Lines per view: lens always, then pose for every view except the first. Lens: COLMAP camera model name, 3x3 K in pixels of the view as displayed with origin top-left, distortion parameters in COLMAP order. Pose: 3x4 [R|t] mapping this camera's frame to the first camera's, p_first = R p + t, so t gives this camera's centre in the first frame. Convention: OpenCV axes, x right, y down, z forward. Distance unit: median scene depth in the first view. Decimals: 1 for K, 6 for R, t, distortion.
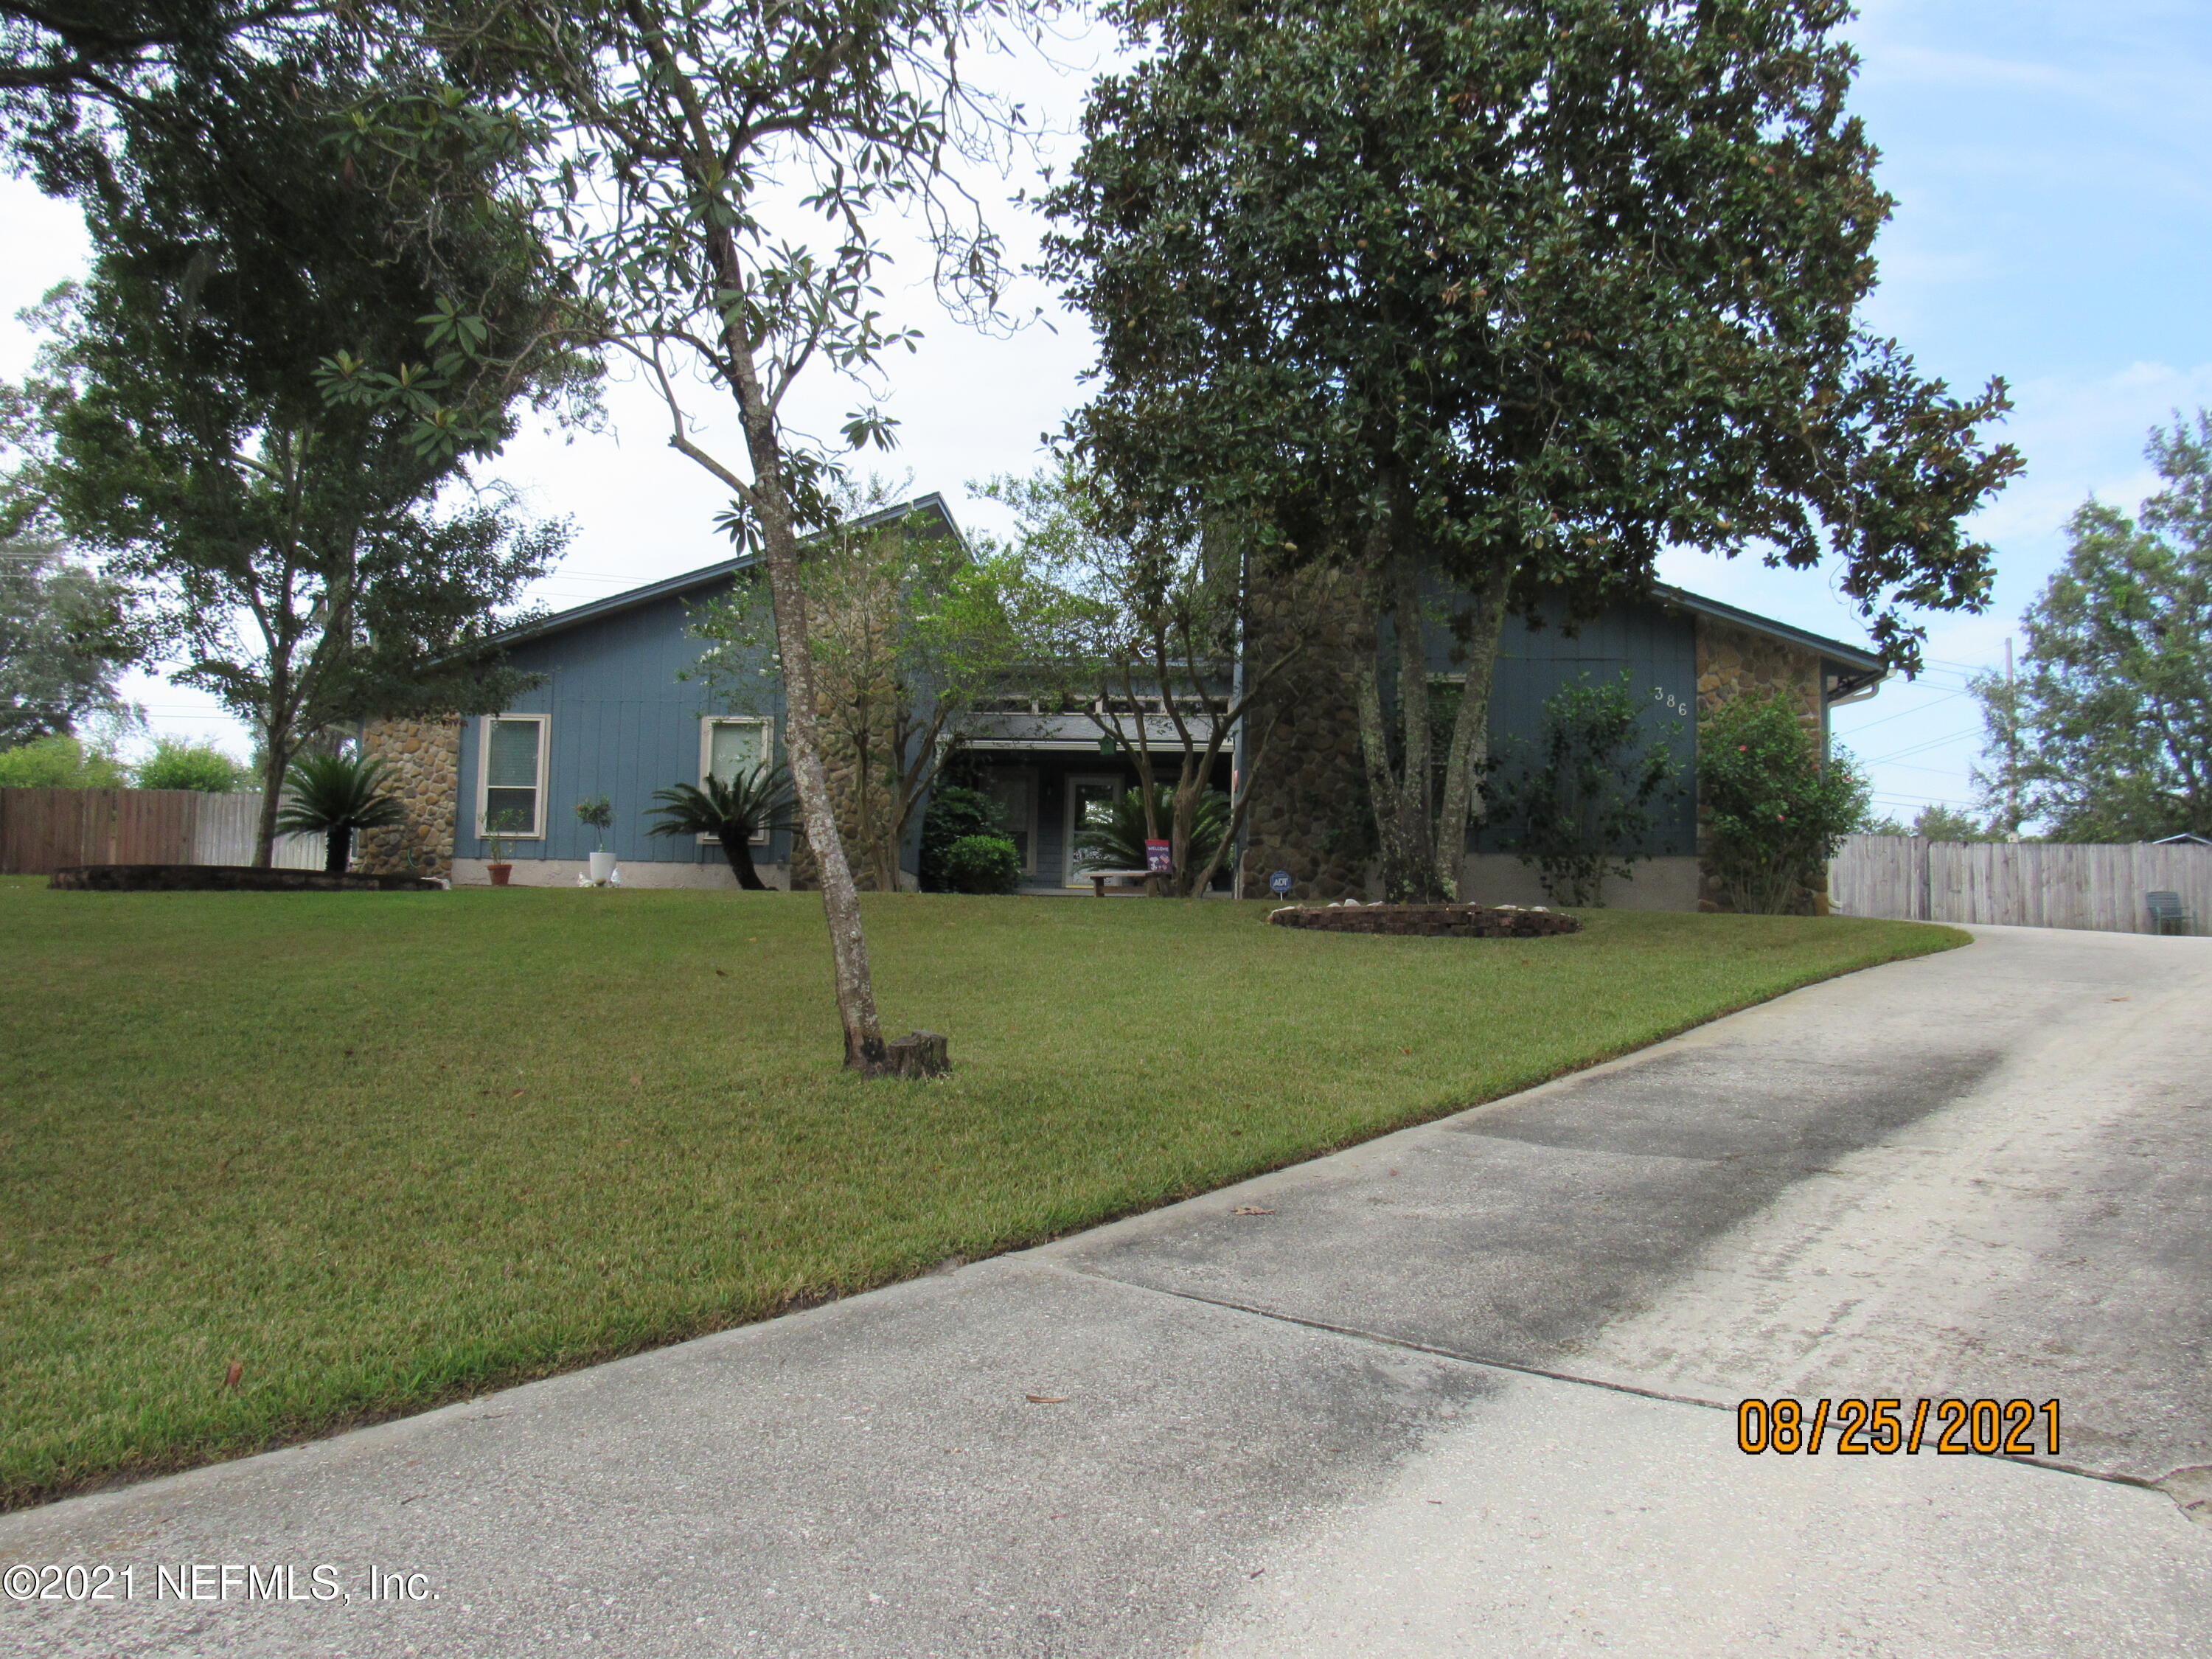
lens RADIAL K [[1762.8, 0, 1102.4], [0, 1762.8, 830.5], [0, 0, 1]] dist [0.011191, 0.003844]
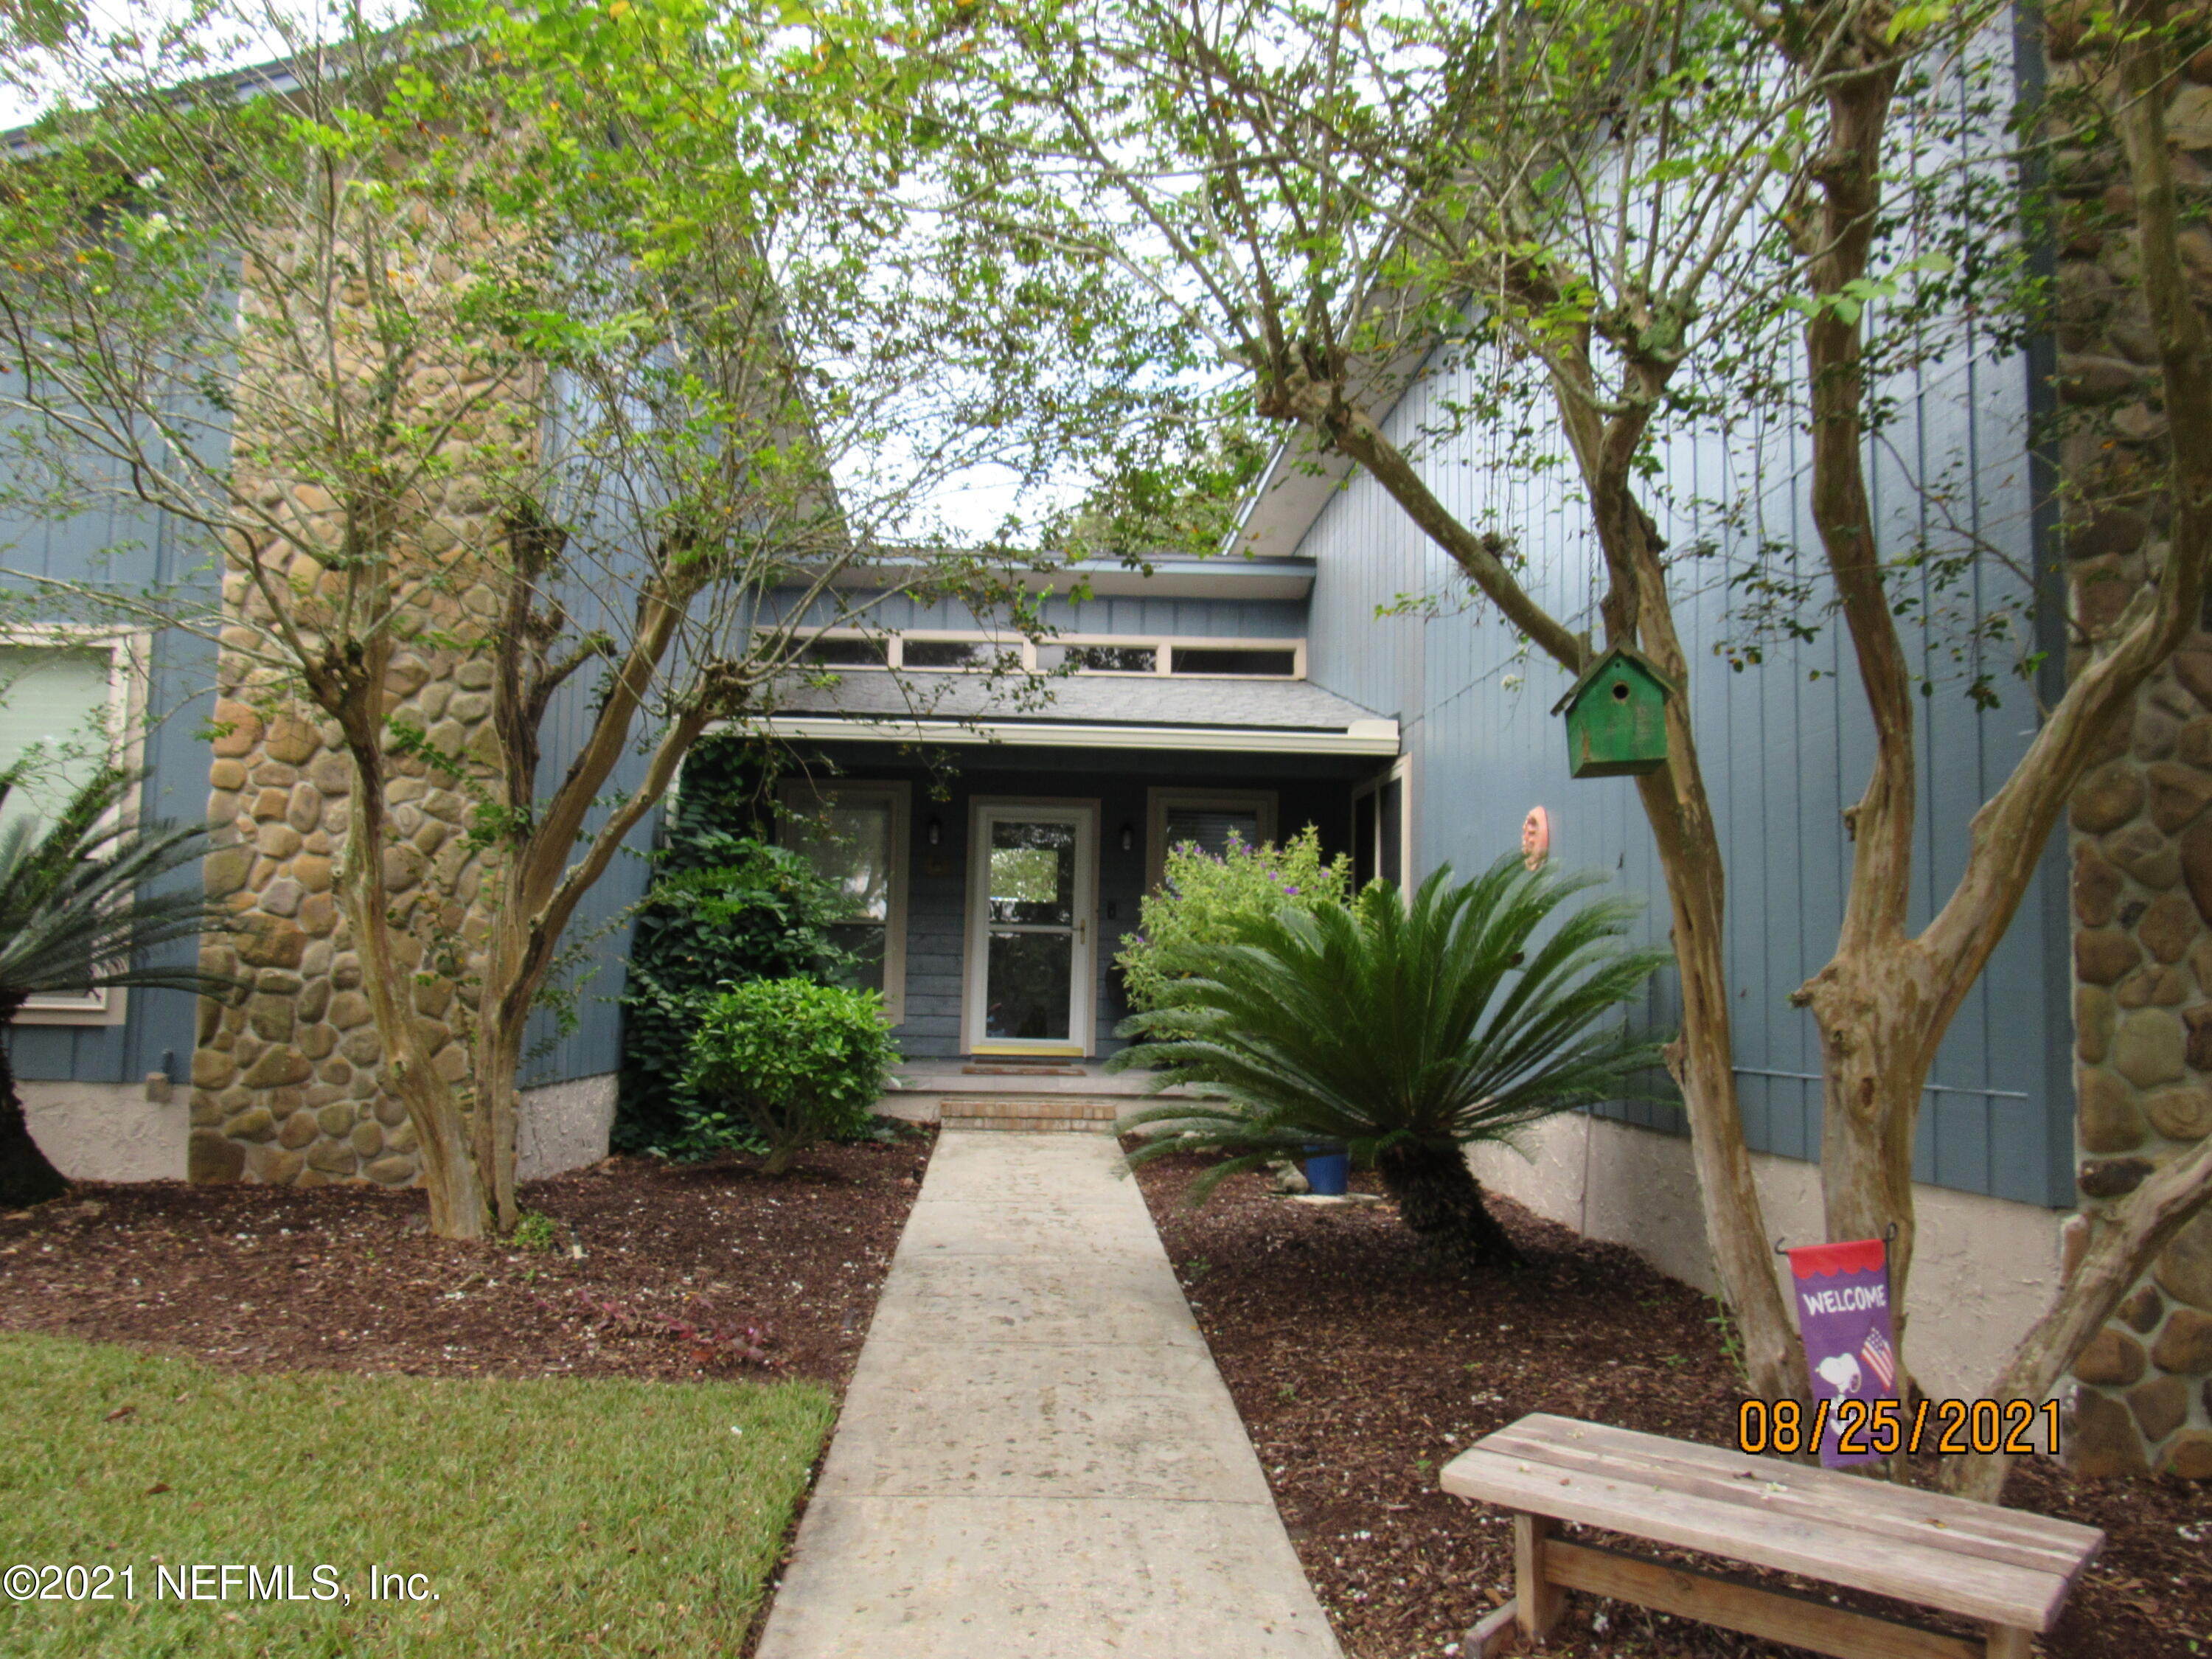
lens RADIAL K [[1762.8, 0, 1102.5], [0, 1762.8, 829.1], [0, 0, 1]] dist [0.011191, 0.003844]
pose [[0.991944, 0.001487, 0.126668, -0.052264], [-0.001056, 0.999993, -0.003469, -0.026899], [-0.126672, 0.003308, 0.991939, 0.651285]]
